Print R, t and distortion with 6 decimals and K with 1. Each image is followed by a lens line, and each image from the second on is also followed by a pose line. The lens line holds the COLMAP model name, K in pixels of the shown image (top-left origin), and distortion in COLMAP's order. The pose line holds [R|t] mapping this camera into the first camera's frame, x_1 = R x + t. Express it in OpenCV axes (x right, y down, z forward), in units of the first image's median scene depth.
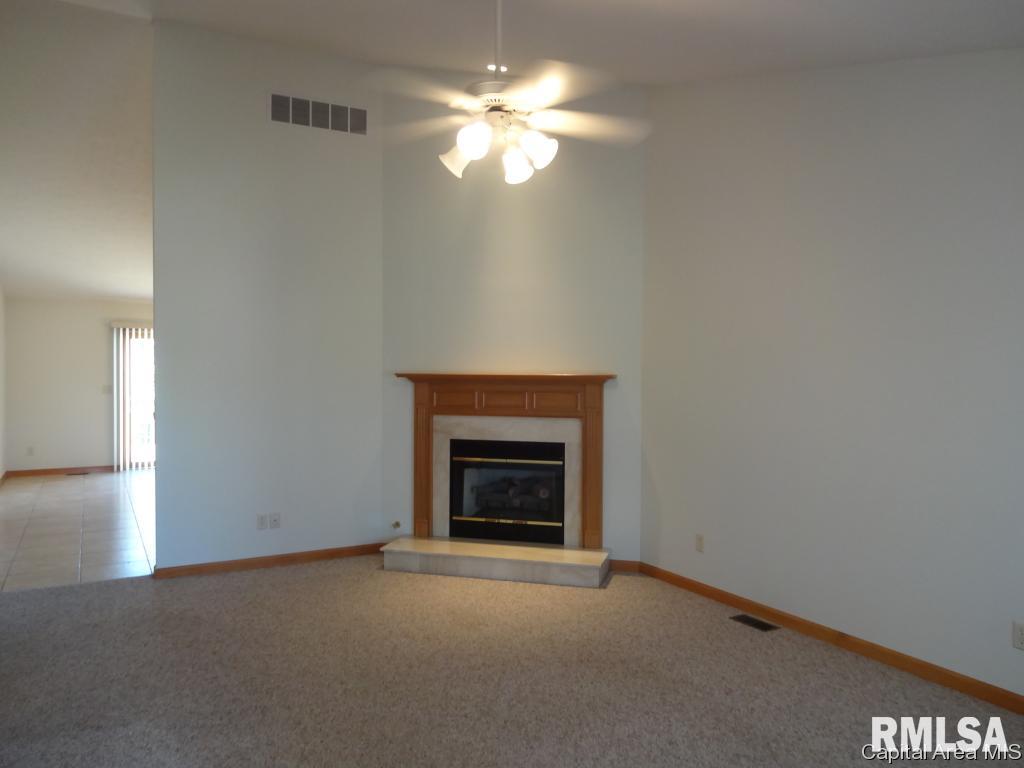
lens RADIAL K [[759.8, 0, 511.6], [0, 759.8, 383.7], [0, 0, 1]] dist [-0.001789, -0.007794]
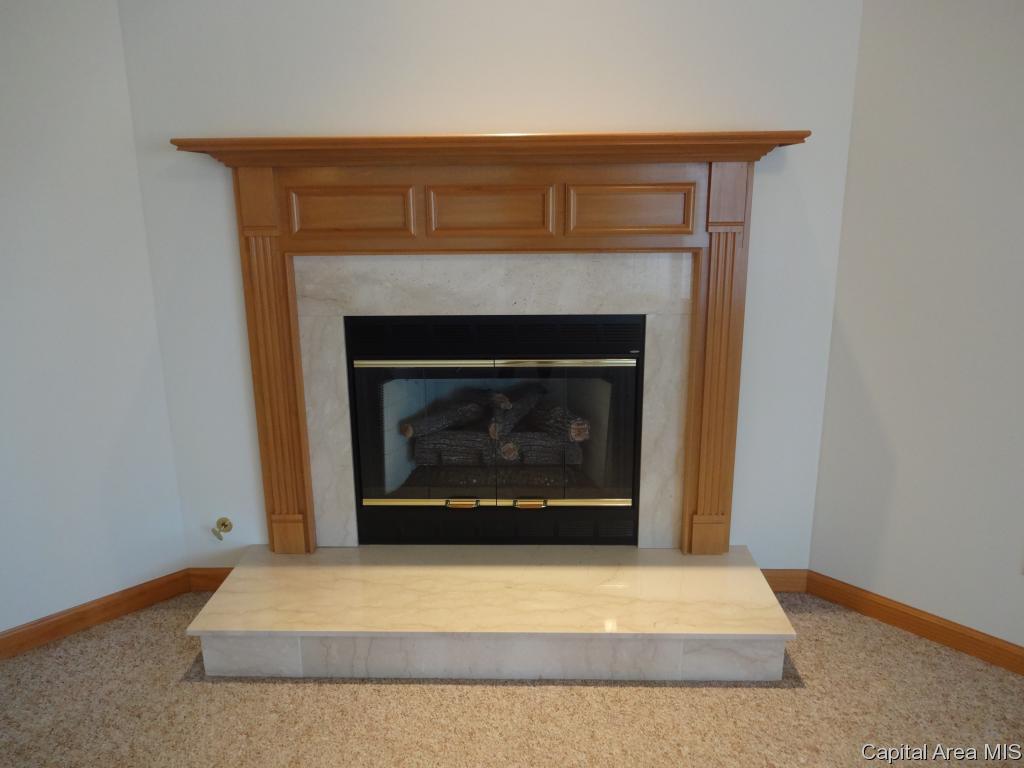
lens RADIAL K [[759.8, 0, 510.1], [0, 759.8, 382.3], [0, 0, 1]] dist [-0.001789, -0.007794]
pose [[0.969623, -0.078341, 0.231719, -0.091807], [0.022078, 0.971487, 0.236061, 0.015758], [-0.243605, -0.223774, 0.943706, 0.606967]]
